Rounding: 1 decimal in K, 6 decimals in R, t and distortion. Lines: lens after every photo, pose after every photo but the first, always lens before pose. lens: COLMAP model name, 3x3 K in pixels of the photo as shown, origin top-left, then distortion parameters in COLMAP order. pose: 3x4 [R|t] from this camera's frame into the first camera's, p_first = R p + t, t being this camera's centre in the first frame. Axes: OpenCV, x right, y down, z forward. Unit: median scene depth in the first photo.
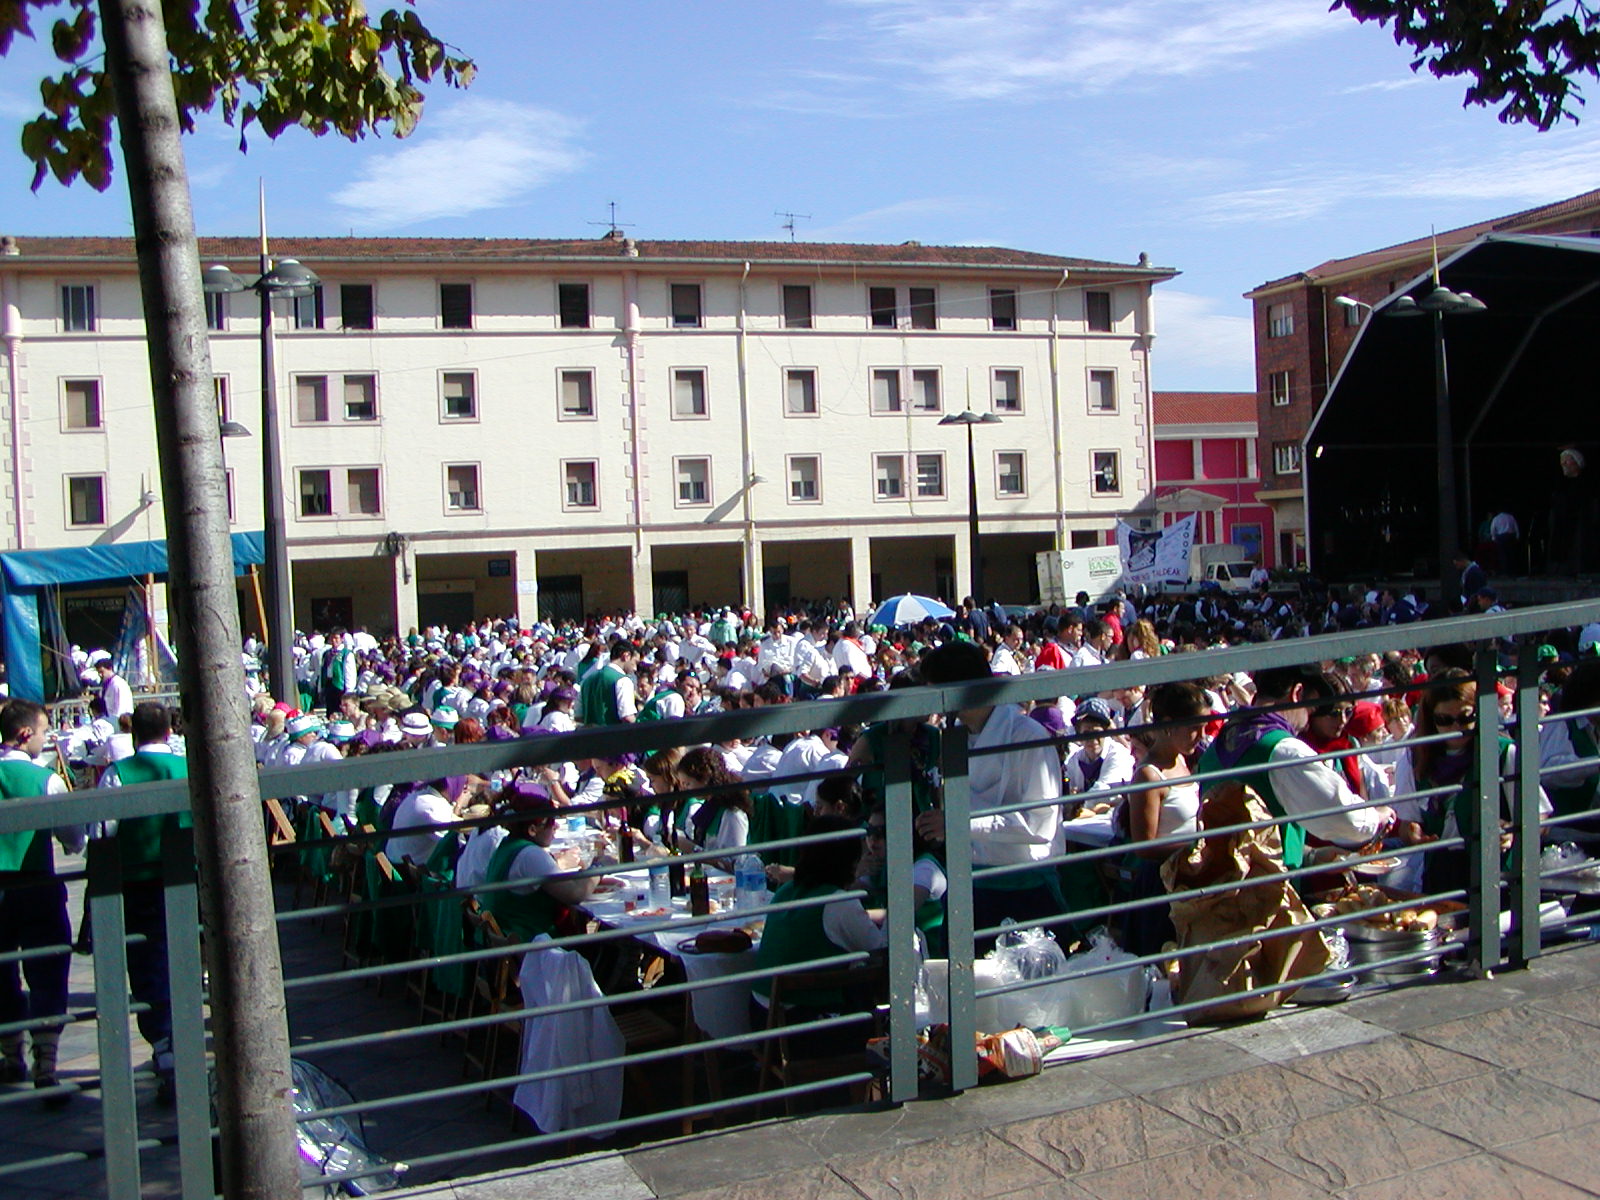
lens RADIAL K [[1747.8, 0, 800.0], [0, 1747.8, 600.0], [0, 0, 1]] dist [-0.212235, 0.271986]
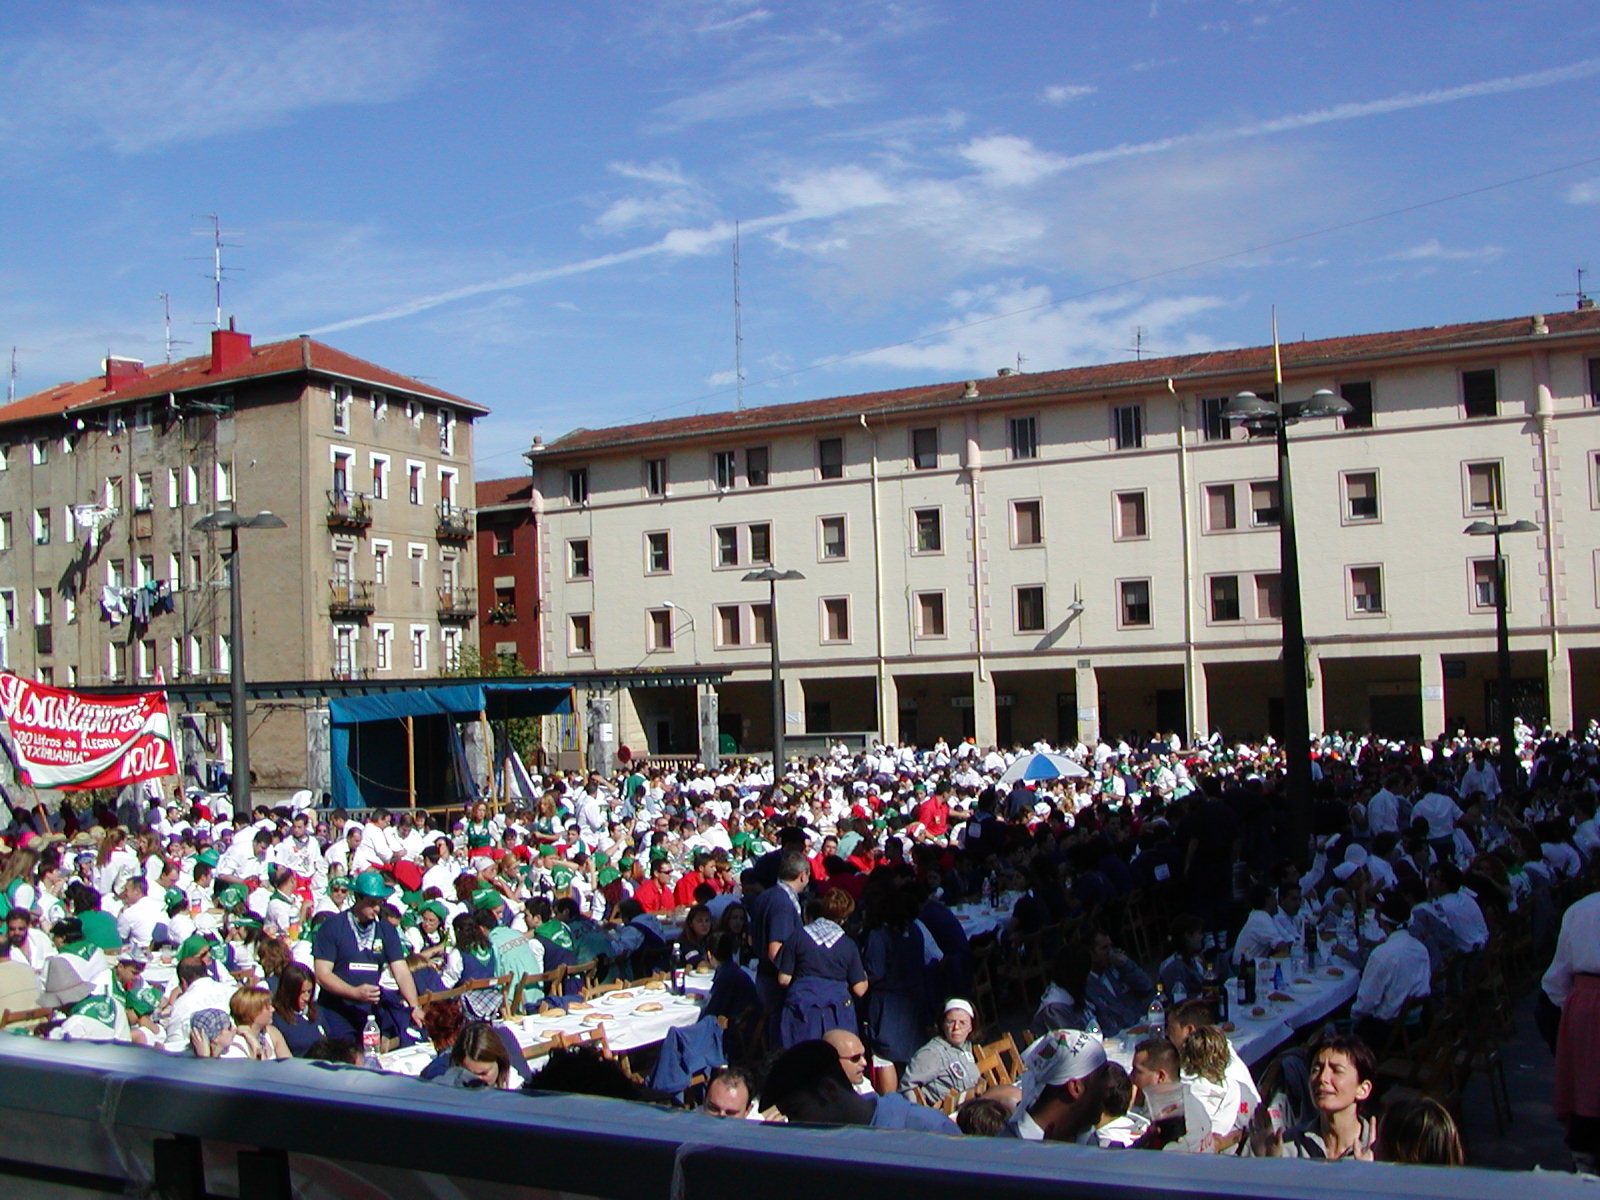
lens RADIAL K [[1789.4, 0, 852.6], [0, 1789.4, 606.7], [0, 0, 1]] dist [-0.217096, 0.261069]
pose [[0.658693, -0.014040, -0.752281, 0.365737], [-0.015881, 0.999344, -0.032556, -0.018692], [0.752244, 0.033391, 0.658038, 0.129179]]
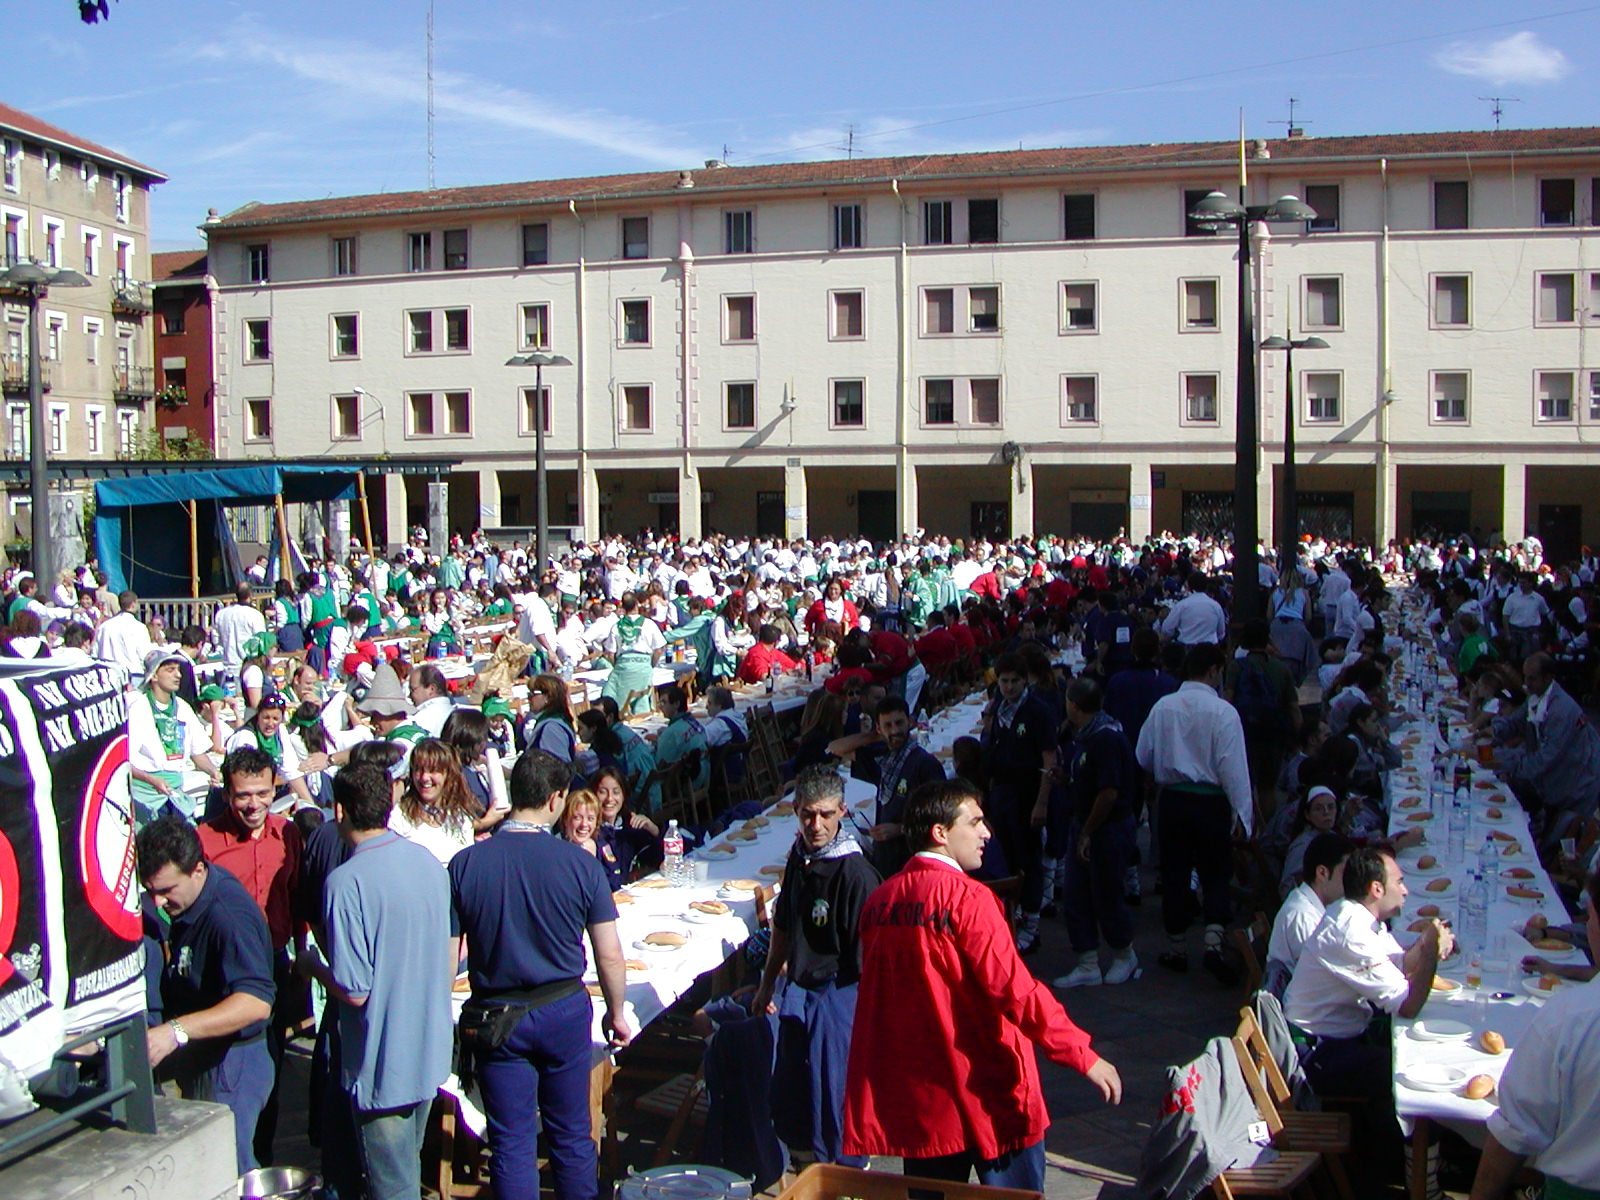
lens RADIAL K [[1789.4, 0, 852.6], [0, 1789.4, 606.7], [0, 0, 1]] dist [-0.217096, 0.261069]
pose [[0.808723, 0.077783, -0.583023, 0.309018], [-0.043847, 0.996432, 0.072115, -0.014039], [0.586552, -0.032757, 0.809249, 0.090939]]
